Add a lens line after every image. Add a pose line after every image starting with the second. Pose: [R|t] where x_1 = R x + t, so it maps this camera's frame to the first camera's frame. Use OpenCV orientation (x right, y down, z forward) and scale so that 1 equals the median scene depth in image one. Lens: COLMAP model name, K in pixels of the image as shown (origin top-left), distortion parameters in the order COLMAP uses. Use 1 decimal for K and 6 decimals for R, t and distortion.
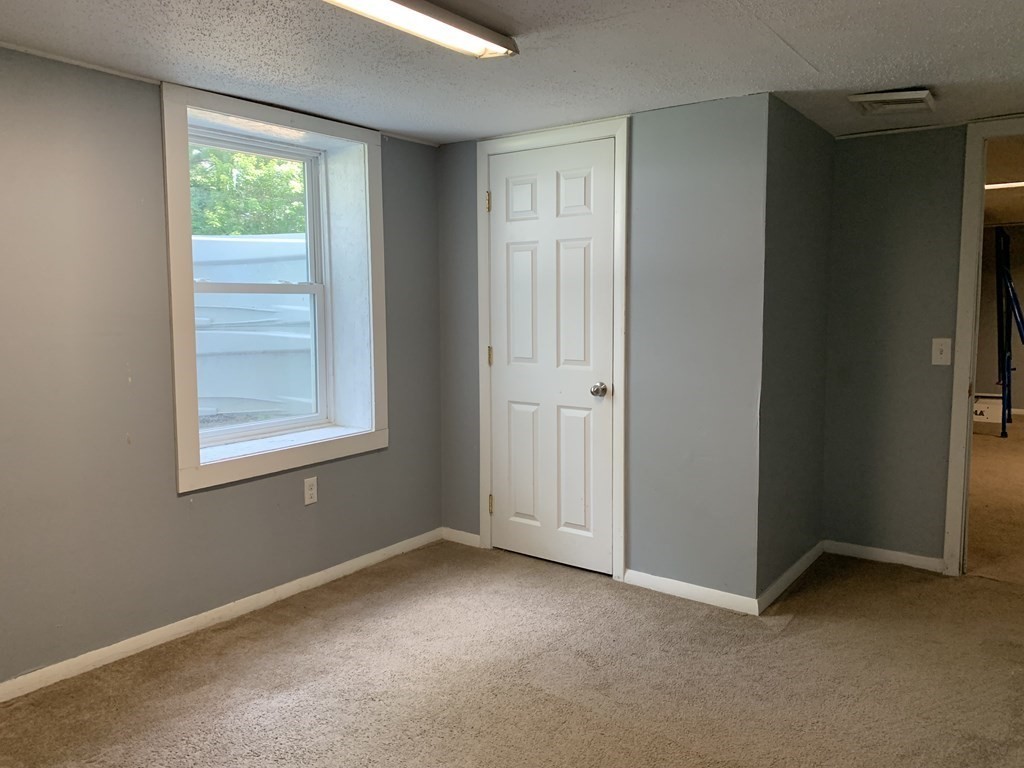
lens RADIAL K [[805.7, 0, 516.2], [0, 805.7, 379.7], [0, 0, 1]] dist [0.064575, -0.027627]
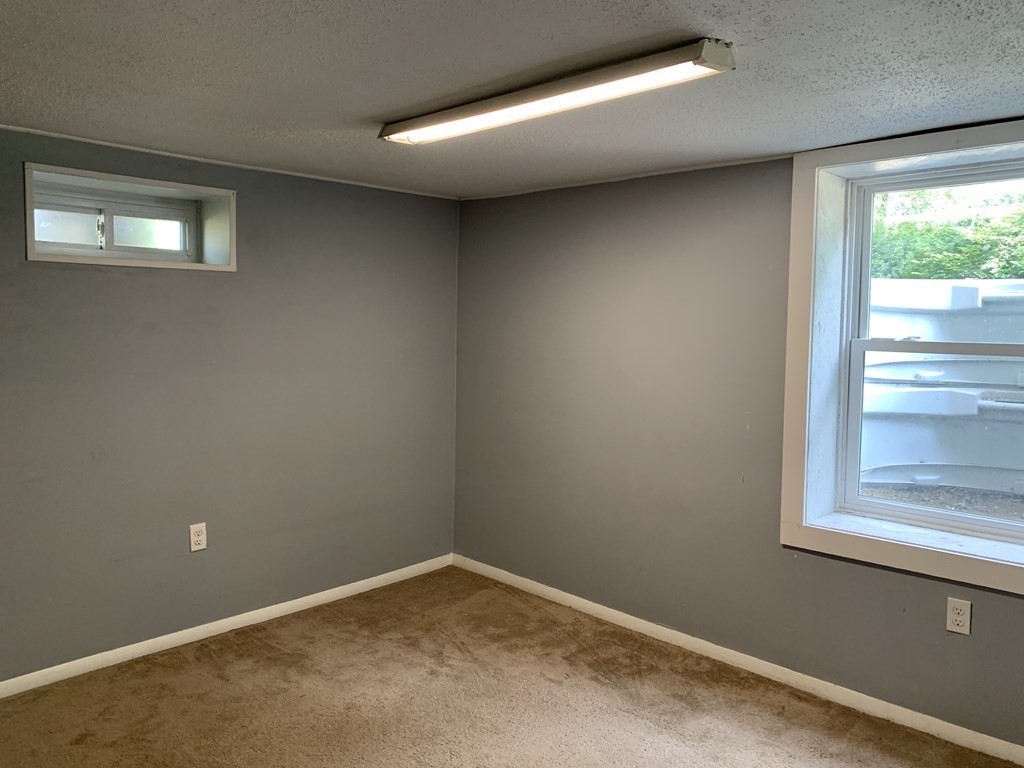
lens RADIAL K [[805.7, 0, 516.3], [0, 805.7, 385.4], [0, 0, 1]] dist [0.064575, -0.027627]
pose [[-0.133586, 0.088297, -0.987096, 0.618484], [-0.109382, 0.988624, 0.103237, -0.126400], [0.984982, 0.121762, -0.122408, 0.746006]]
